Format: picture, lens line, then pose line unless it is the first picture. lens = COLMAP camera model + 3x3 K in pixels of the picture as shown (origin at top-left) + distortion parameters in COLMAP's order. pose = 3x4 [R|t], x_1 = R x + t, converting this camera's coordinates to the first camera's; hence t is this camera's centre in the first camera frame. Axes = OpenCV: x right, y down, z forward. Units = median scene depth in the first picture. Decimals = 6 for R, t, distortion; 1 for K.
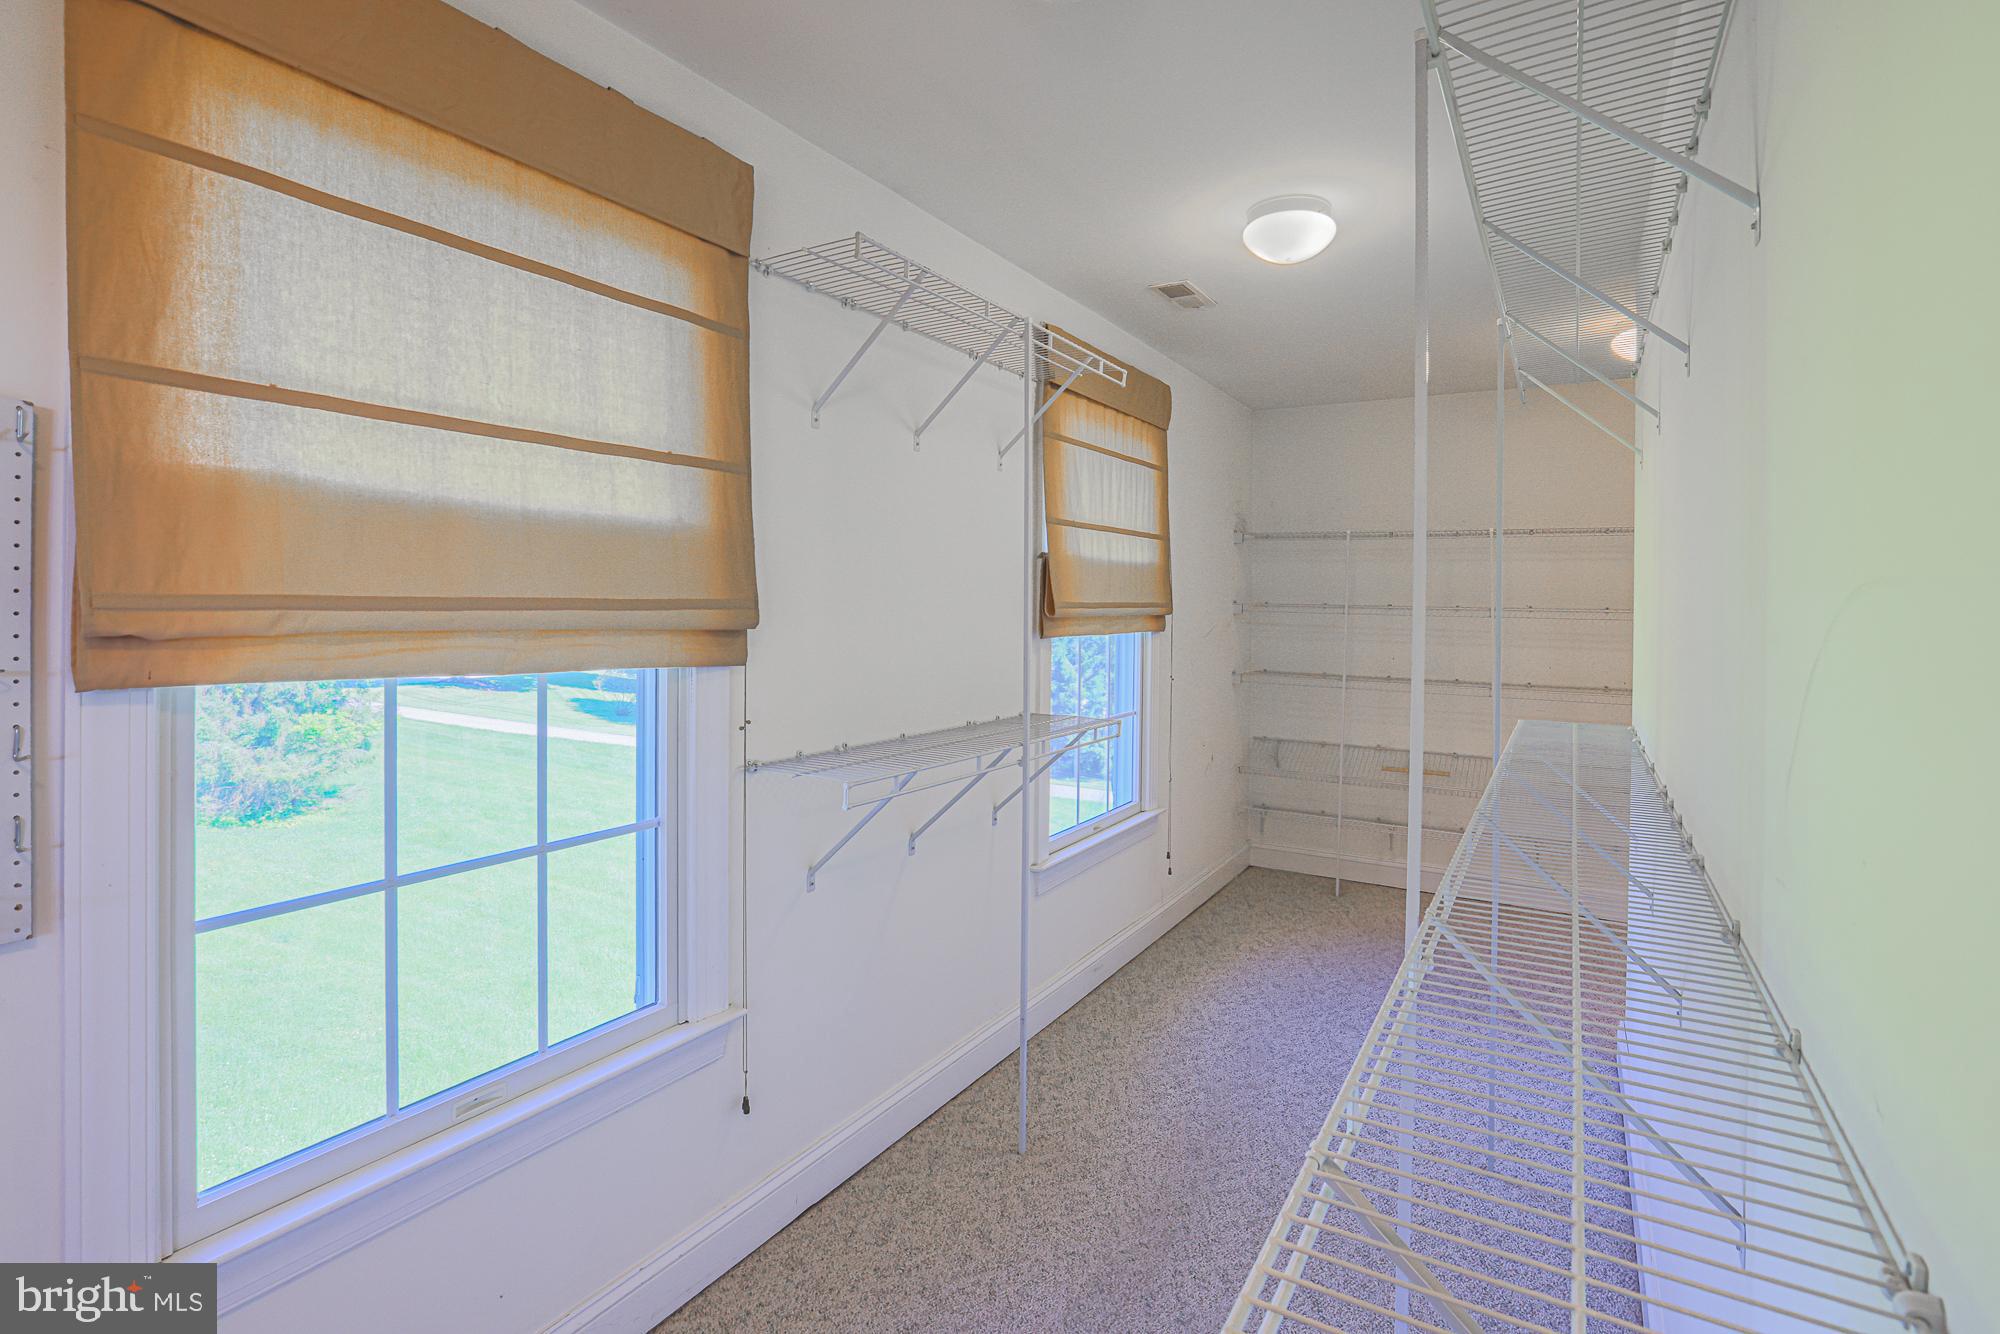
lens RADIAL K [[907.2, 0, 1004.4], [0, 907.2, 614.8], [0, 0, 1]] dist [-0.057489, 0.019113]
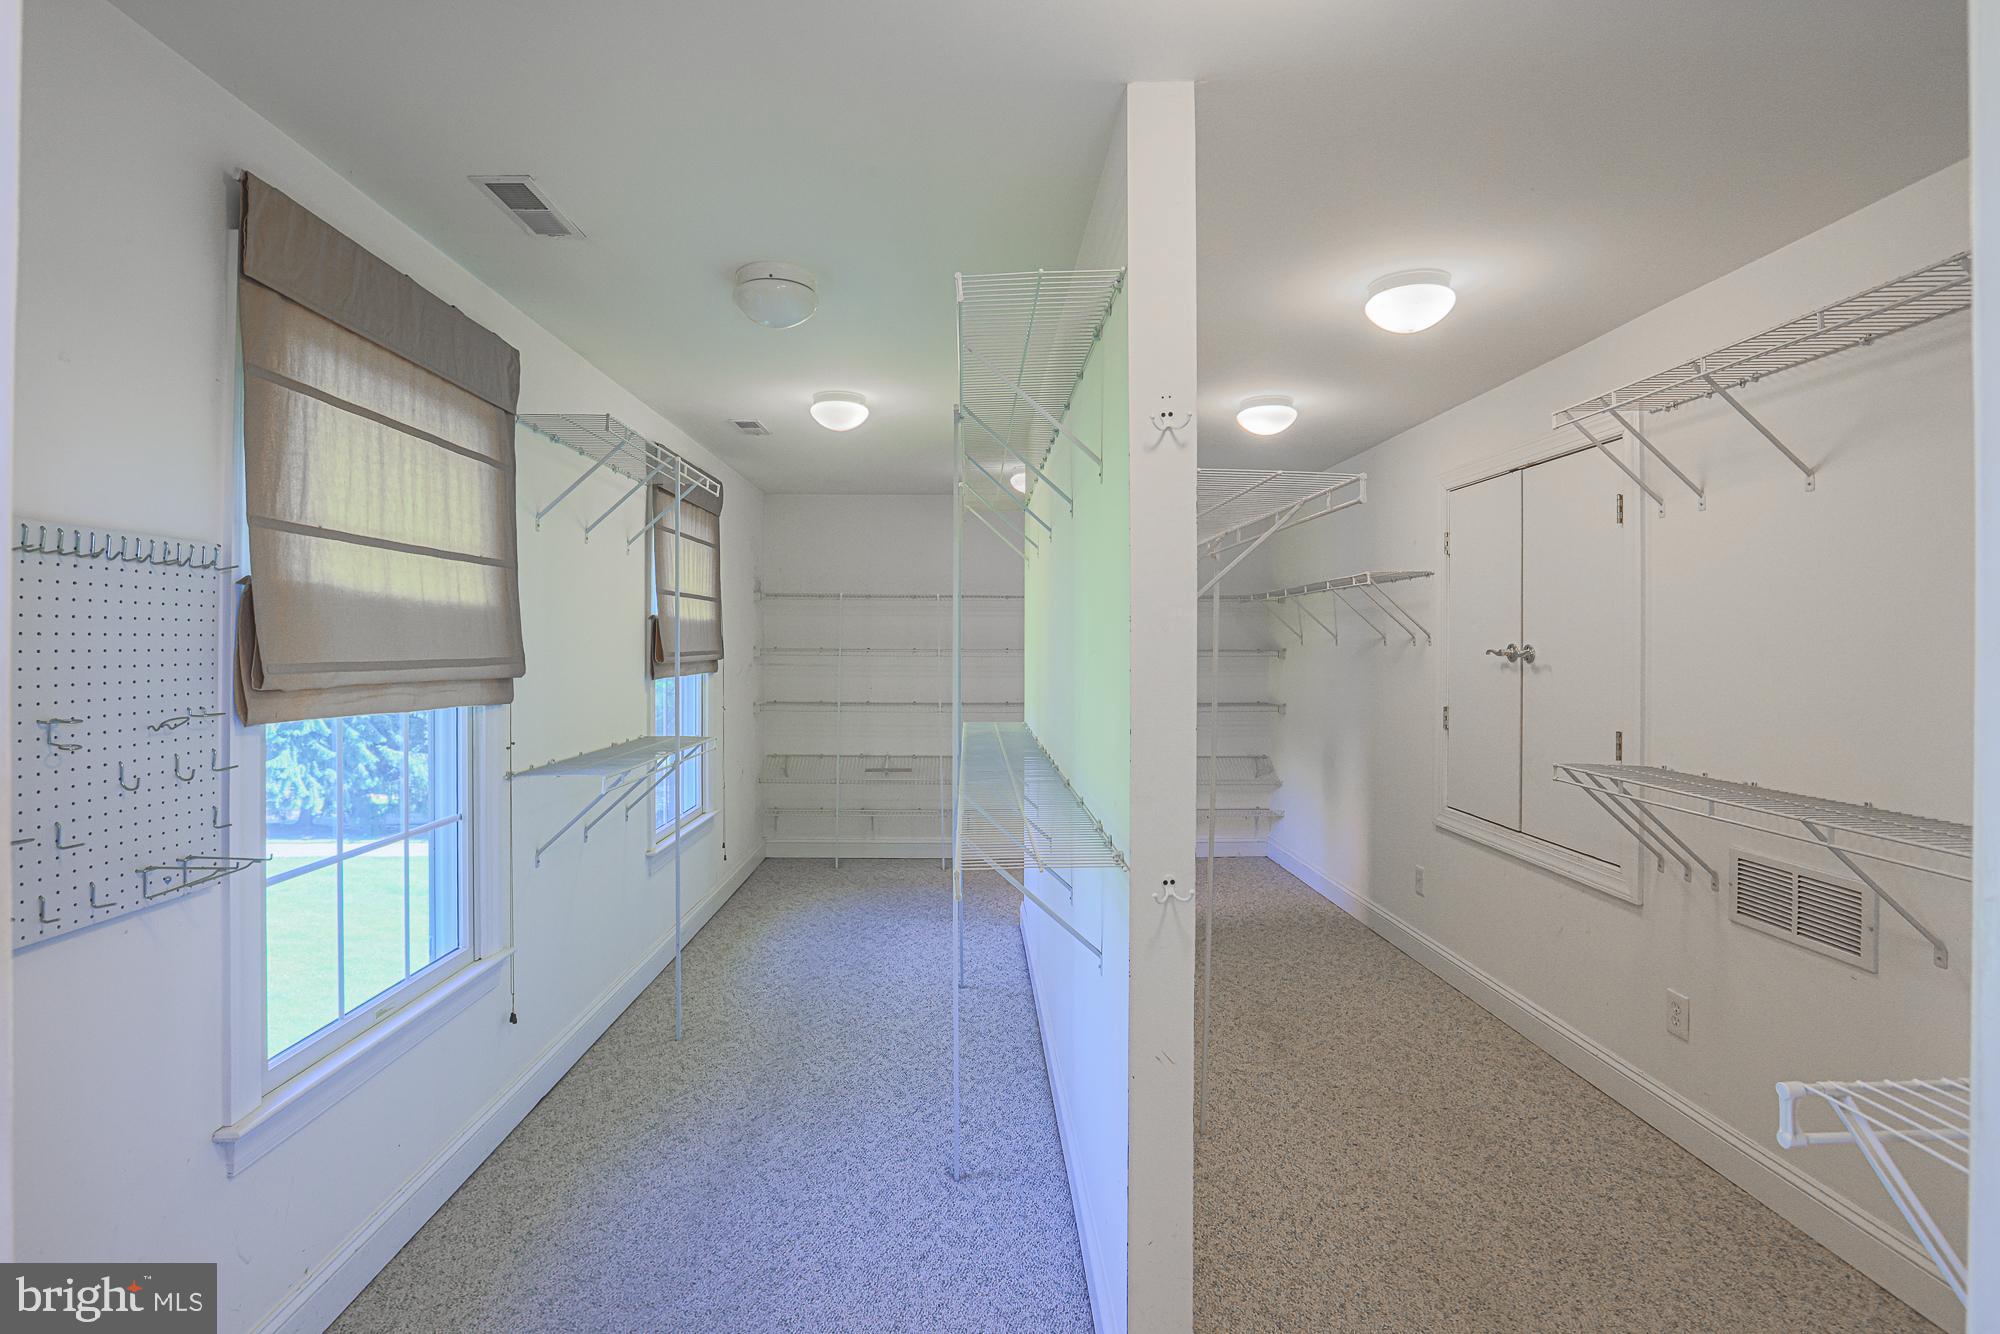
lens RADIAL K [[921.7, 0, 989.4], [0, 921.7, 663.4], [0, 0, 1]] dist [-0.056634, 0.020907]
pose [[0.831015, -0.012305, 0.556114, -0.353940], [0.004386, 0.999869, 0.015570, -0.019833], [-0.556233, -0.010500, 0.830960, -0.463271]]
